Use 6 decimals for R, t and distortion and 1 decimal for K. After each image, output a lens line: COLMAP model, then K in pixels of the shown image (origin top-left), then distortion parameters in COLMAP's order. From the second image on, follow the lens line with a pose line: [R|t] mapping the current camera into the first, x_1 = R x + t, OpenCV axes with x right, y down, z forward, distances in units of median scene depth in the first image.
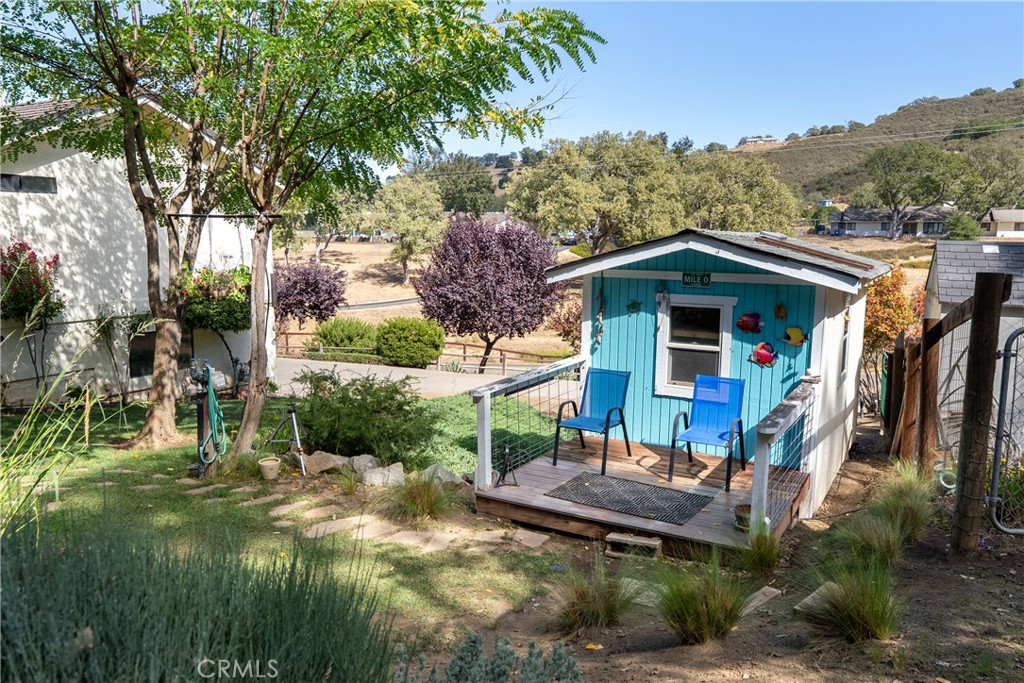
lens RADIAL K [[722.4, 0, 508.9], [0, 722.4, 334.9], [0, 0, 1]] dist [-0.004735, 0.000289]
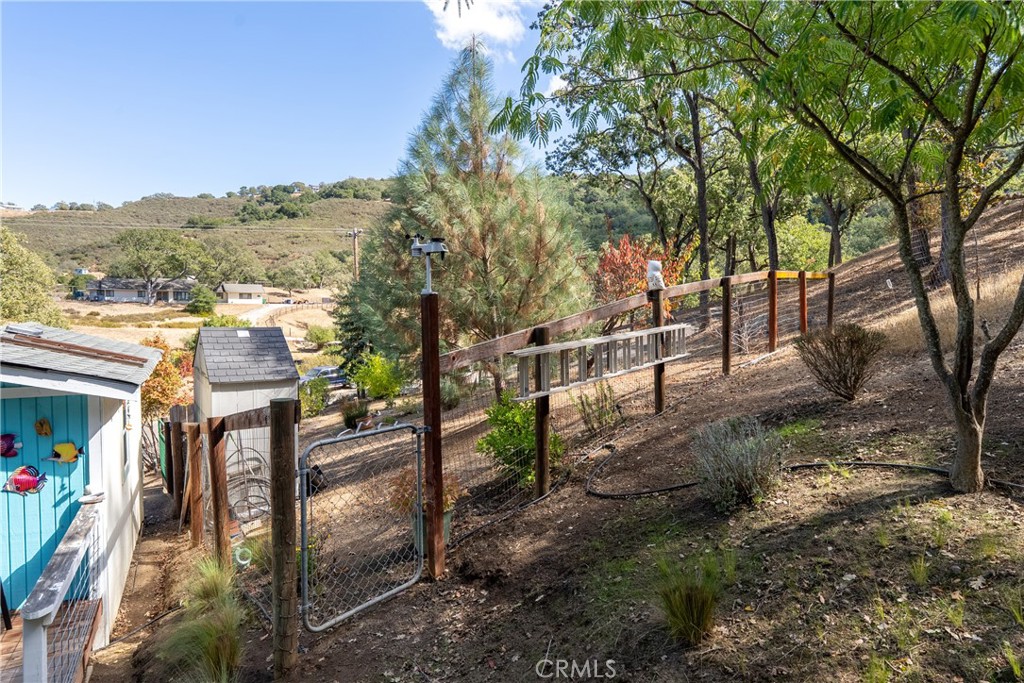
lens RADIAL K [[560.2, 0, 512.8], [0, 560.2, 340.9], [0, 0, 1]] dist [-0.005152, 0.003334]
pose [[0.486955, -0.053369, 0.871795, 0.053816], [0.109171, 0.994023, -0.000128, -0.059634], [-0.866577, 0.095237, 0.489871, 0.130785]]
